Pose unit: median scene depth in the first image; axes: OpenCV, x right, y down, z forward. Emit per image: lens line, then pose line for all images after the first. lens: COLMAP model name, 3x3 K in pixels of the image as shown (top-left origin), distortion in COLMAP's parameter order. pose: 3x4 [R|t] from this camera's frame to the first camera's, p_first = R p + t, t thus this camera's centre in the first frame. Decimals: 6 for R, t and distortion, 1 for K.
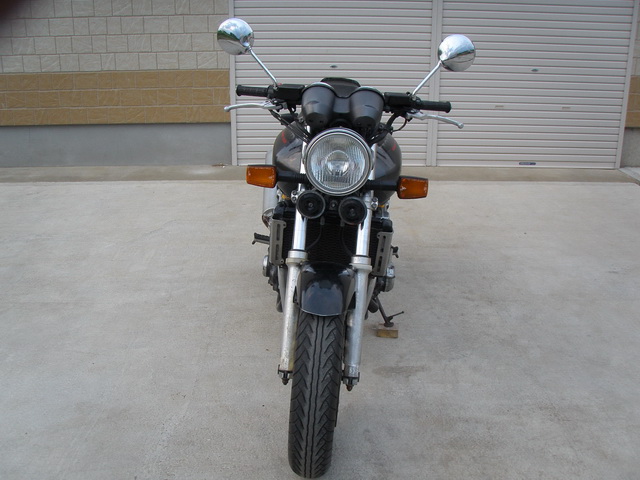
lens RADIAL K [[716.6, 0, 312.9], [0, 716.6, 241.4], [0, 0, 1]] dist [-0.210125, 0.200356]
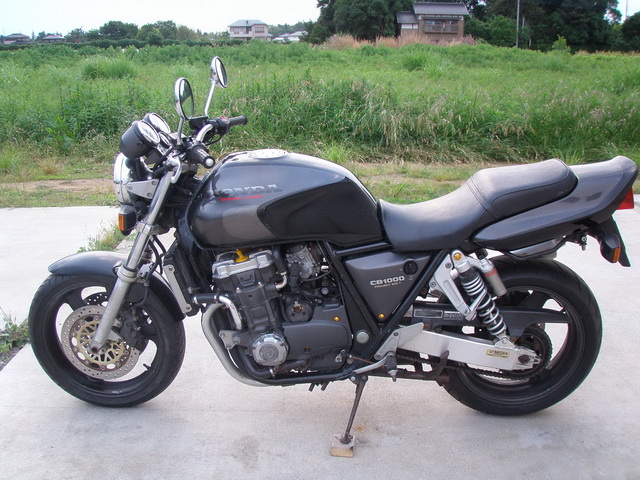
lens RADIAL K [[716.6, 0, 312.9], [0, 716.6, 241.4], [0, 0, 1]] dist [-0.210125, 0.200356]
pose [[-0.006664, 0.268299, -0.963313, 0.427182], [-0.313095, 0.914337, 0.256825, -0.147414], [0.949698, 0.303320, 0.077910, 0.441620]]
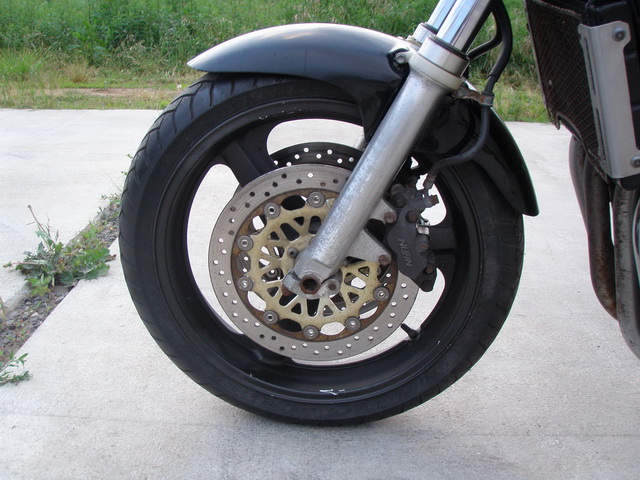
lens RADIAL K [[716.6, 0, 312.9], [0, 716.6, 241.4], [0, 0, 1]] dist [-0.210125, 0.200356]
pose [[-0.022336, 0.312391, -0.949691, 0.179762], [-0.343866, 0.889570, 0.300702, 0.010493], [0.938753, 0.333283, 0.087552, 0.349486]]
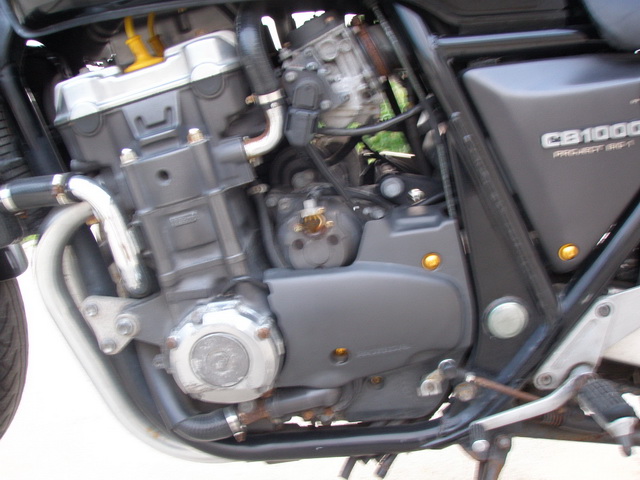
lens RADIAL K [[716.6, 0, 312.9], [0, 716.6, 241.4], [0, 0, 1]] dist [-0.210125, 0.200356]
pose [[-0.018117, 0.197659, -0.980103, 0.173197], [-0.324295, 0.926107, 0.192764, -0.026851], [0.945782, 0.321335, 0.047322, 0.471572]]
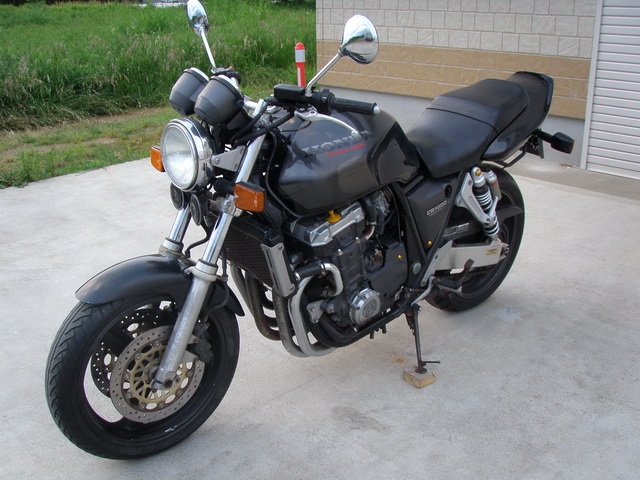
lens RADIAL K [[716.6, 0, 312.9], [0, 716.6, 241.4], [0, 0, 1]] dist [-0.210125, 0.200356]
pose [[0.686606, 0.233702, -0.688444, 0.291036], [-0.213283, 0.970011, 0.116571, -0.051341], [0.695042, 0.066795, 0.715860, 0.166658]]
